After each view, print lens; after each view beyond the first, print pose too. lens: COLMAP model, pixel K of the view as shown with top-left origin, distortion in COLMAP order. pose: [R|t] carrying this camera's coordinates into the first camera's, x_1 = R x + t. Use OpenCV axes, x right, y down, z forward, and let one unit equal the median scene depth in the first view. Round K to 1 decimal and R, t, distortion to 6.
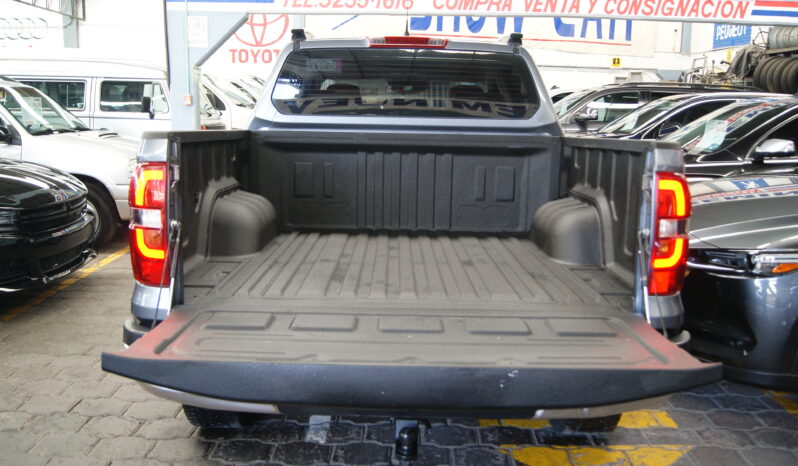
lens RADIAL K [[742.5, 0, 400.1], [0, 742.5, 233.6], [0, 0, 1]] dist [-0.063461, 0.000000]
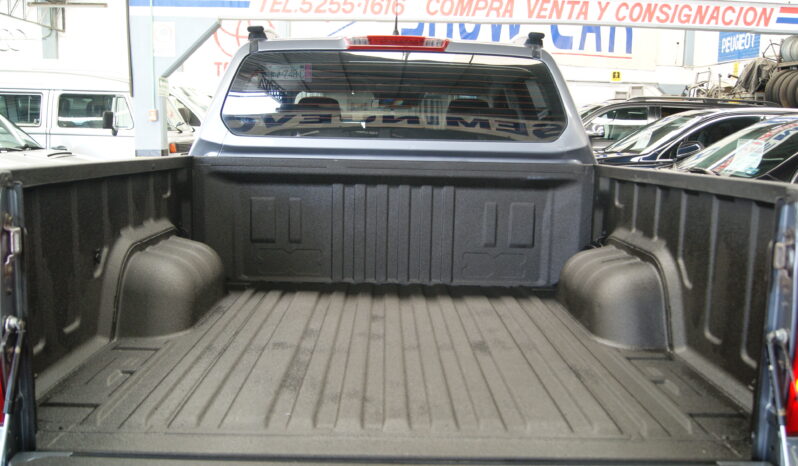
lens RADIAL K [[742.5, 0, 397.1], [0, 742.5, 233.8], [0, 0, 1]] dist [-0.063461, 0.000000]
pose [[0.999964, 0.000694, 0.008444, 0.003977], [-0.000536, 0.999824, -0.018776, -0.044831], [-0.008455, 0.018771, 0.999788, 0.232375]]
